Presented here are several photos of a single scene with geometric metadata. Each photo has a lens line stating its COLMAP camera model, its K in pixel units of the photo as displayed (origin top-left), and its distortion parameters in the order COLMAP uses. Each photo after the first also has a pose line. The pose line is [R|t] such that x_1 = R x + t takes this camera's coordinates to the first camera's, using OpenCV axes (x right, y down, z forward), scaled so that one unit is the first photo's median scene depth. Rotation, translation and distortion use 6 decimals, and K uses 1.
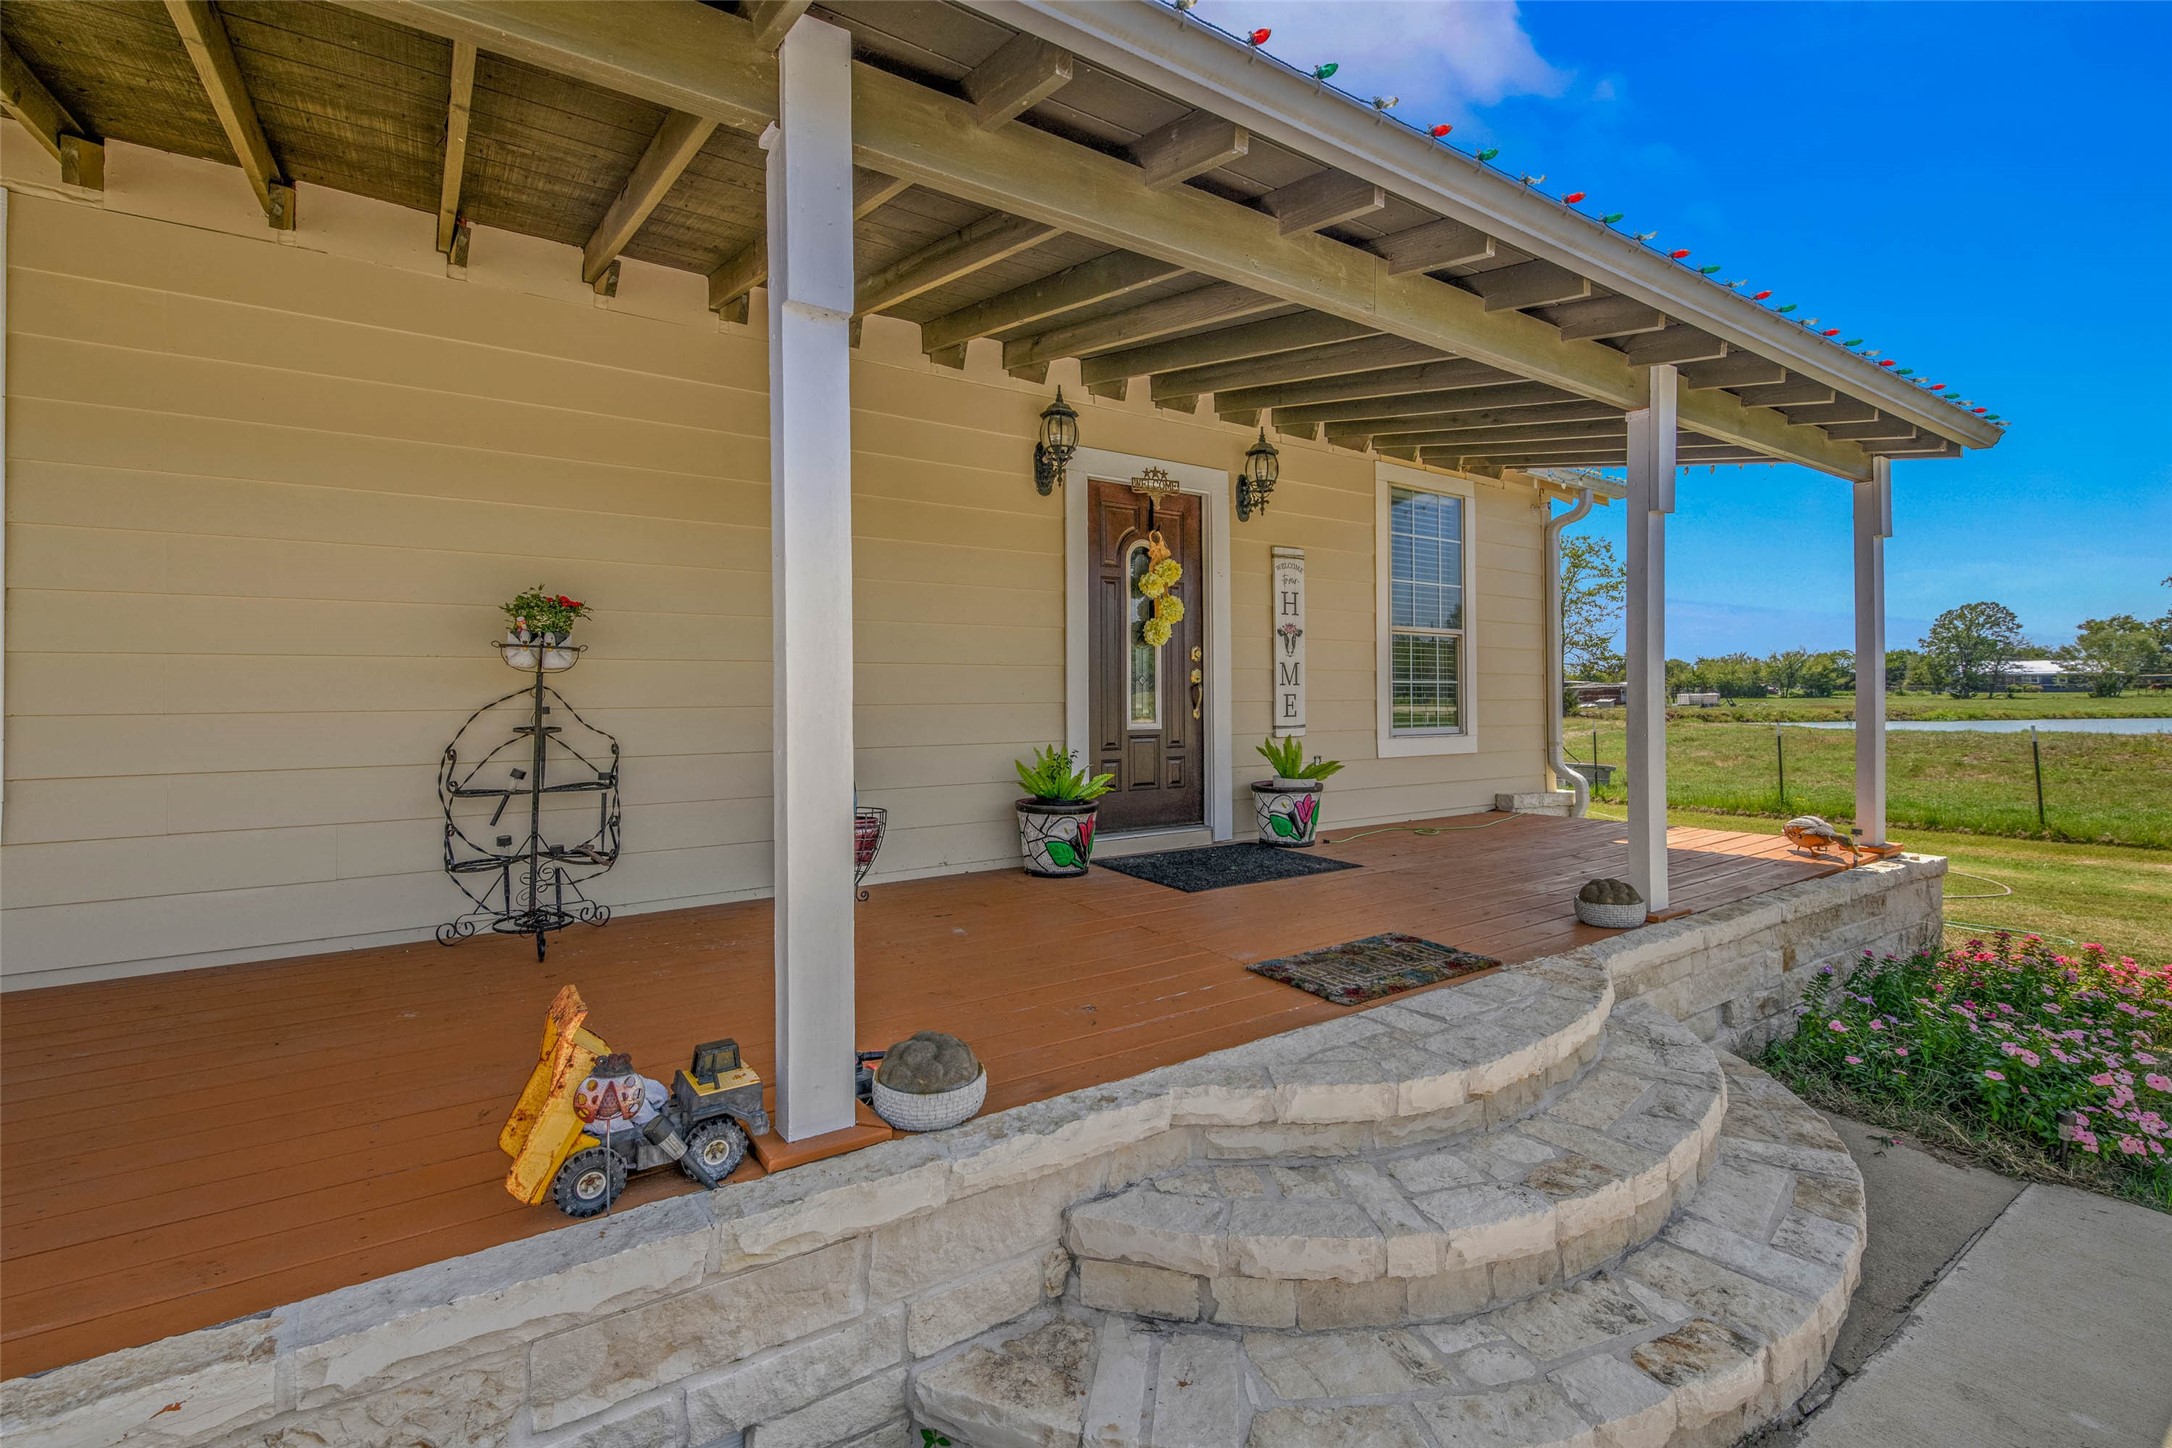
lens RADIAL K [[948.0, 0, 1096.7], [0, 948.0, 688.6], [0, 0, 1]] dist [0.015803, -0.000017]
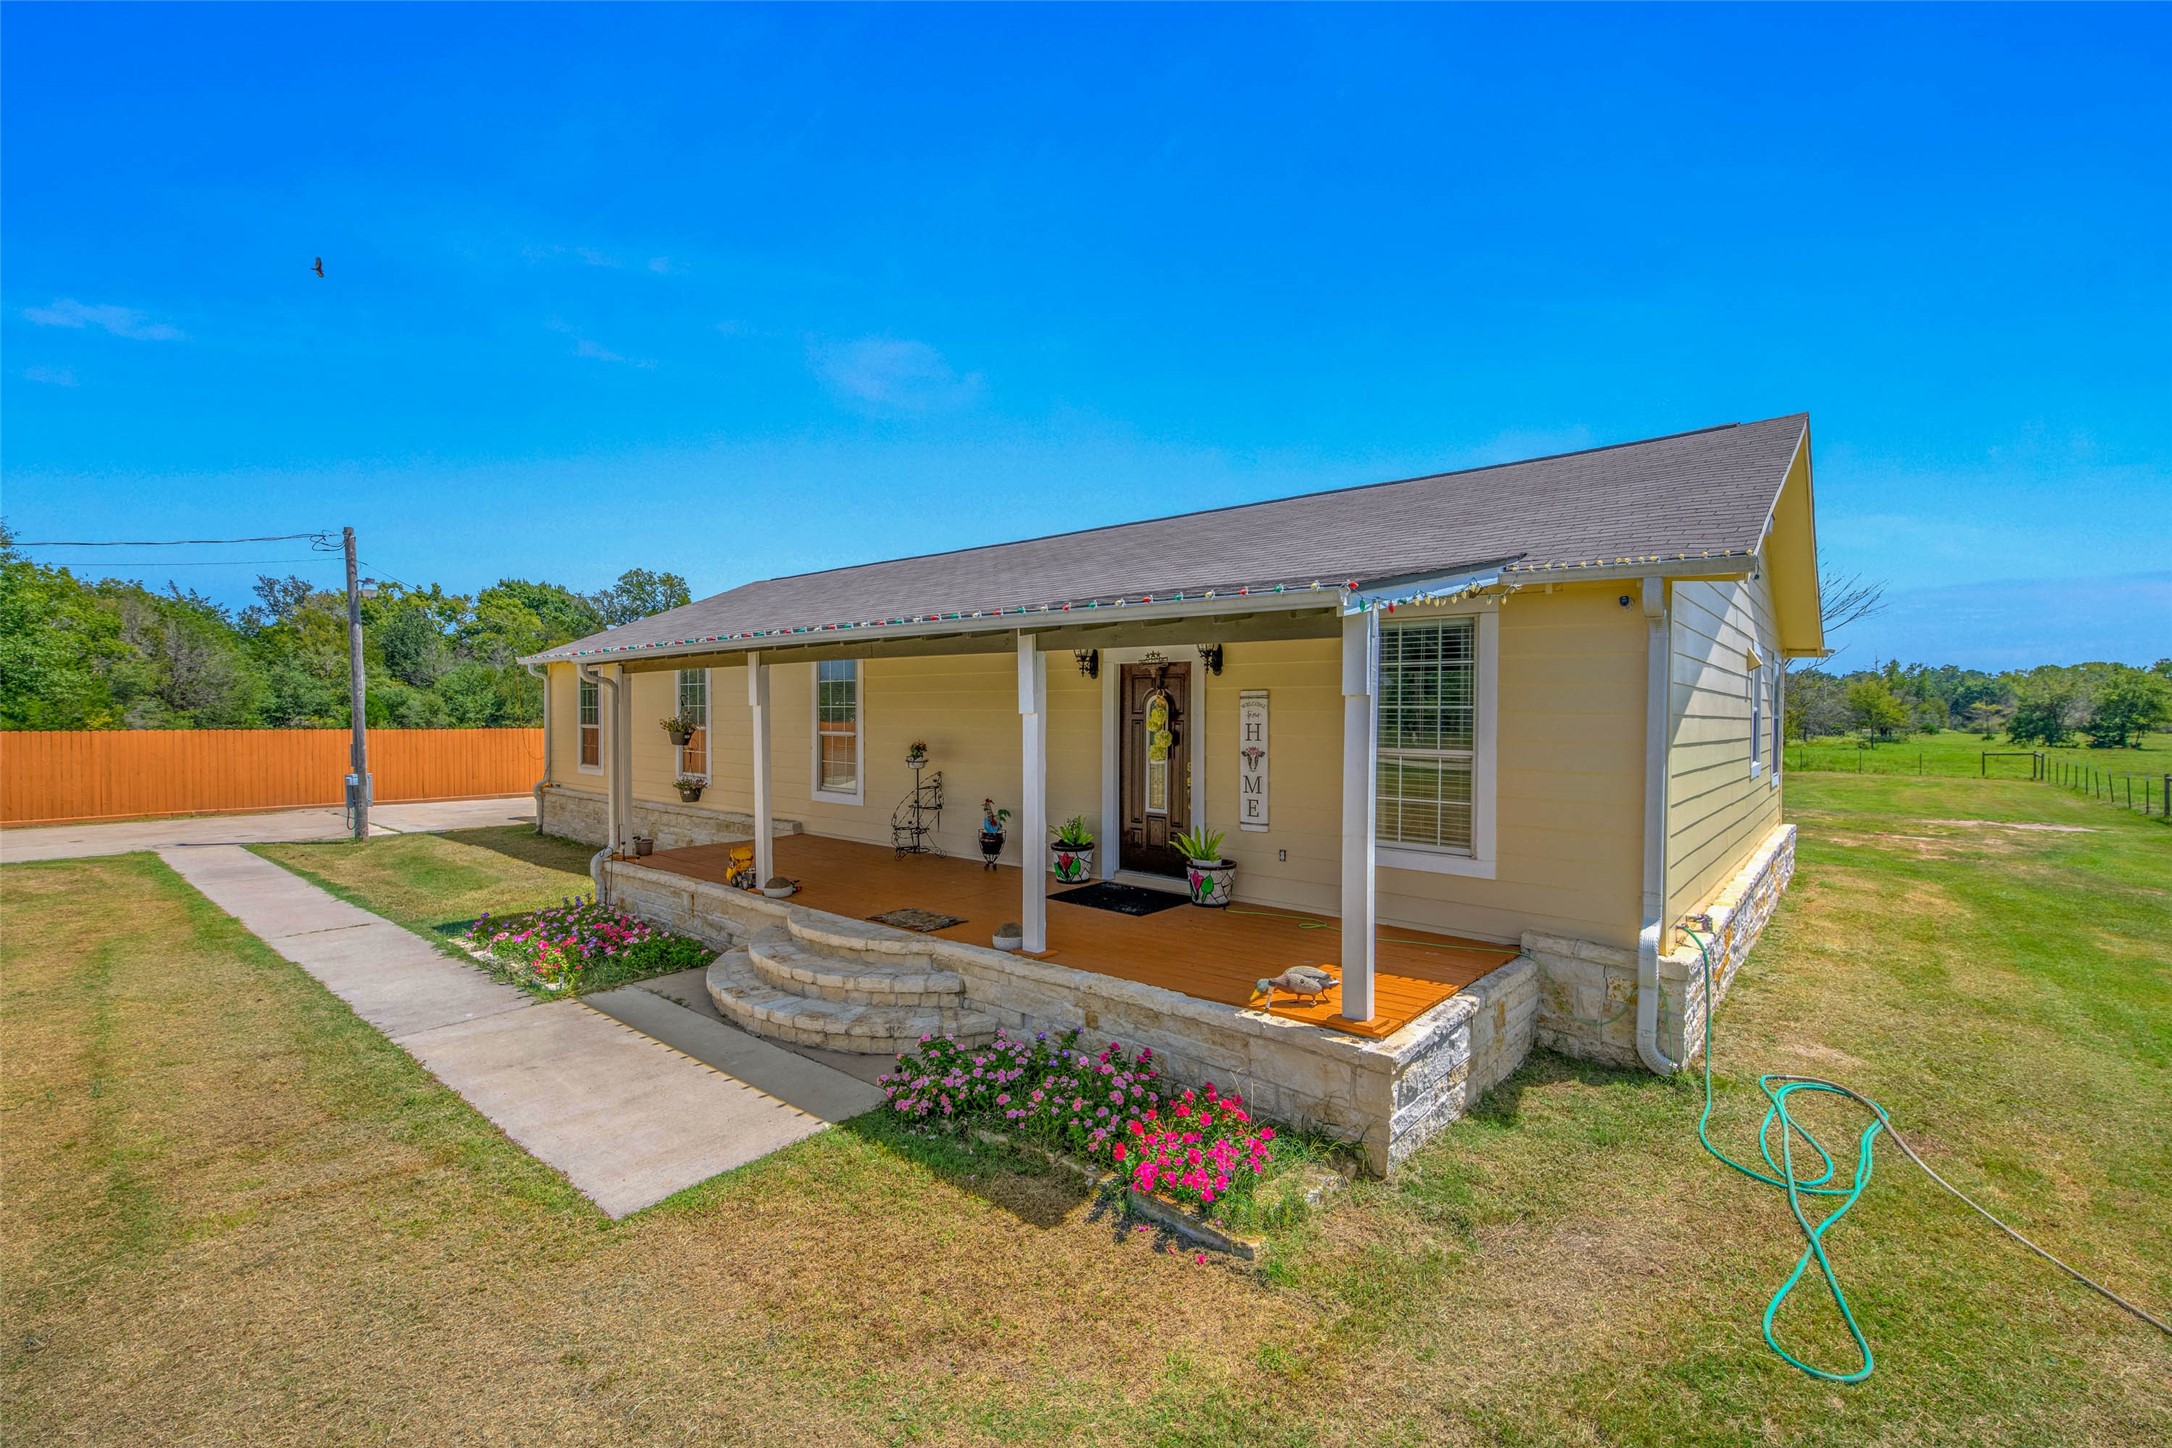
lens RADIAL K [[936.5, 0, 1123.7], [0, 936.5, 724.2], [0, 0, 1]] dist [-0.000652, -0.000043]
pose [[0.288889, 0.021595, -0.957119, 1.563751], [-0.000123, 0.999746, 0.022520, -0.144378], [0.957363, -0.006388, 0.288818, 0.489694]]
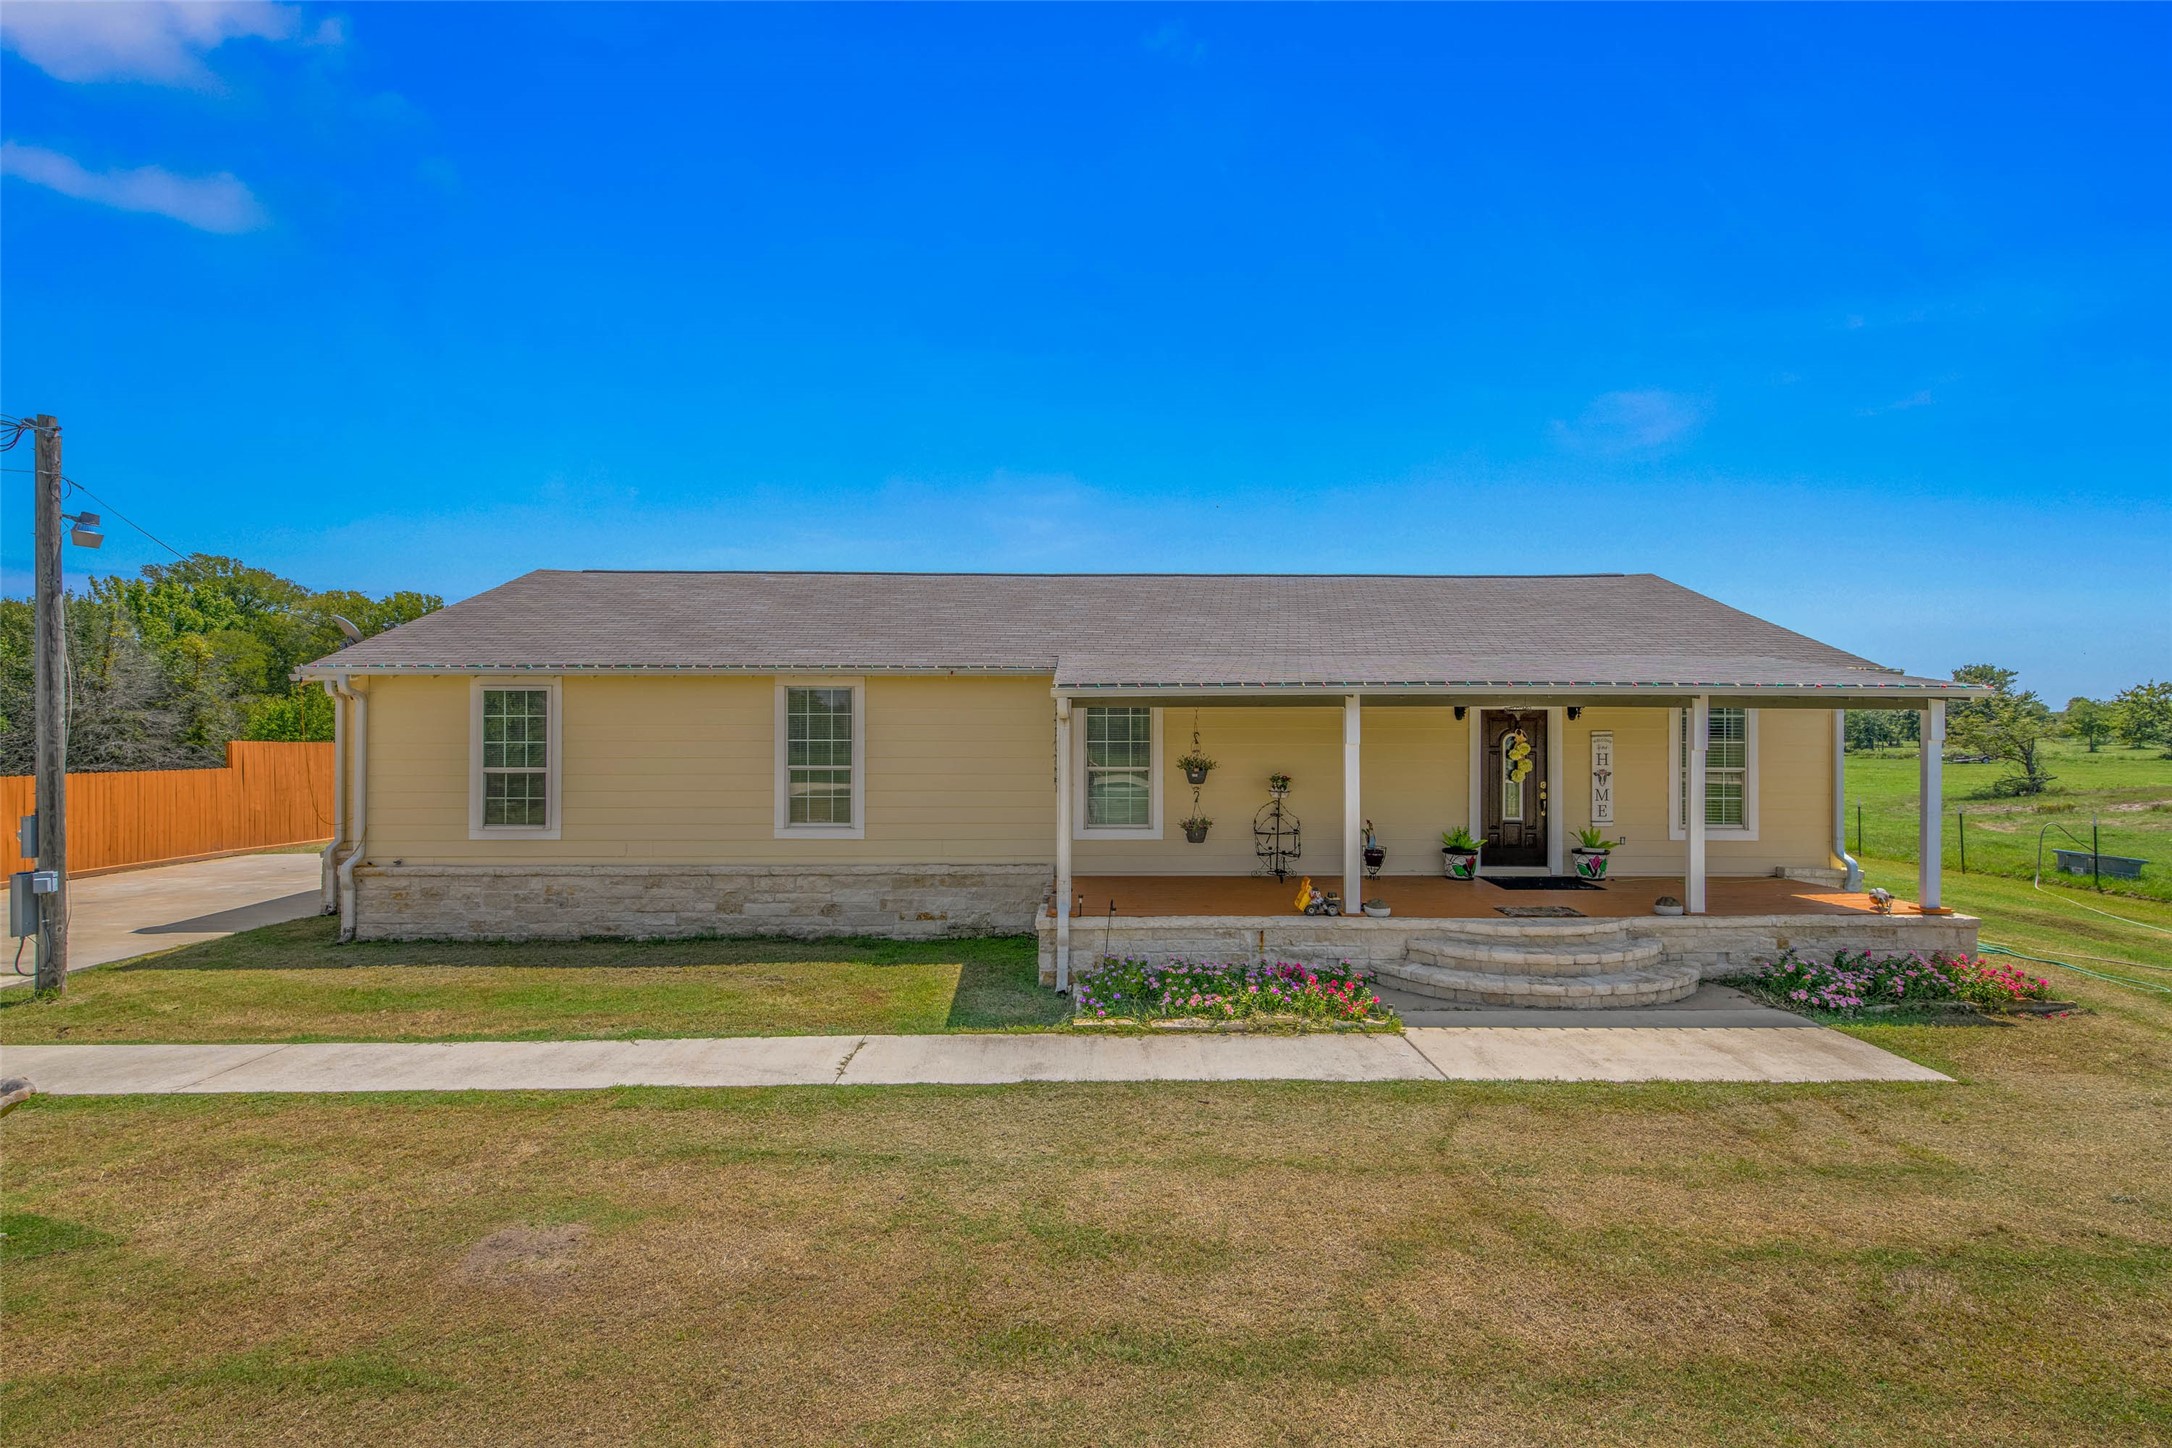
lens RADIAL K [[910.2, 0, 1128.5], [0, 910.2, 728.5], [0, 0, 1]] dist [0.002728, 0.000047]
pose [[0.837780, 0.004202, -0.545992, 0.455975], [-0.003879, 0.999991, 0.001744, -0.169373], [0.545994, 0.000657, 0.837789, -1.249936]]
